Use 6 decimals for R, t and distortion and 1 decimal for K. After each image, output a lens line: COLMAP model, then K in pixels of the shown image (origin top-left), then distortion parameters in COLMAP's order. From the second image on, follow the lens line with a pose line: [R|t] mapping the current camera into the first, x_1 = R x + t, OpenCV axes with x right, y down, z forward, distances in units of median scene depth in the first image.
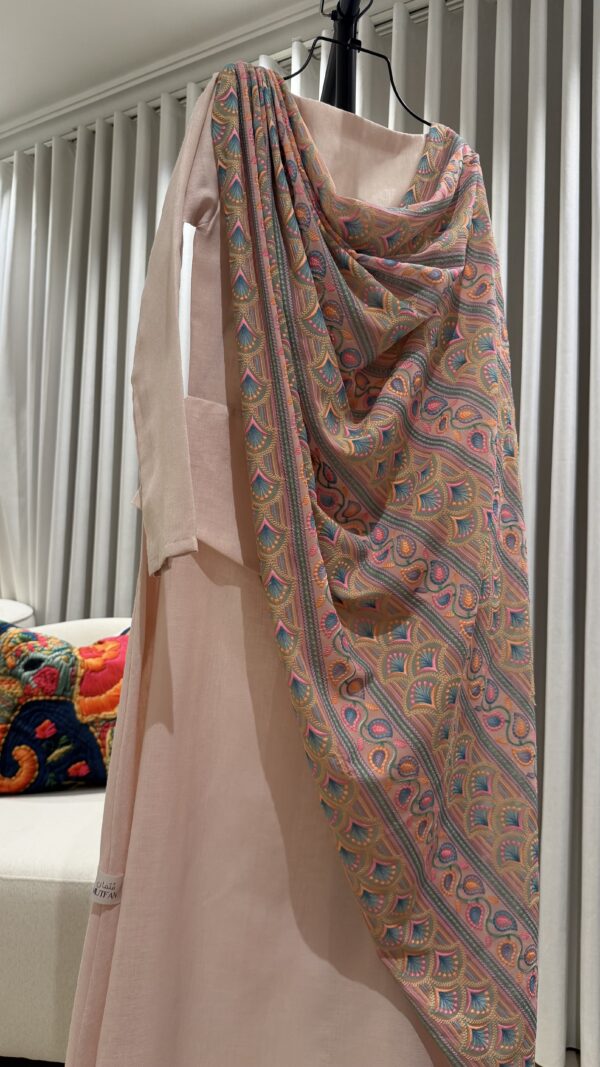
lens RADIAL K [[747.6, 0, 261.0], [0, 747.6, 547.0], [0, 0, 1]] dist [0.059036, -0.074144]
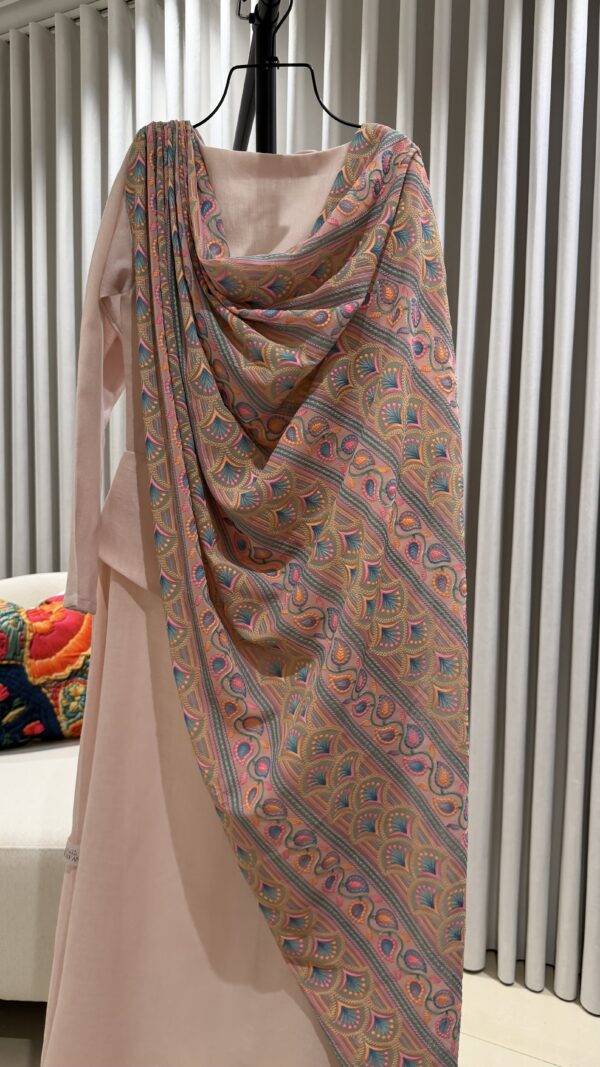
lens RADIAL K [[747.6, 0, 303.4], [0, 747.6, 527.4], [0, 0, 1]] dist [0.059036, -0.074144]
pose [[0.889345, 0.020610, -0.456771, 0.655686], [0.037676, 0.992283, 0.118129, -0.209738], [0.455681, -0.122267, 0.881706, 0.114471]]
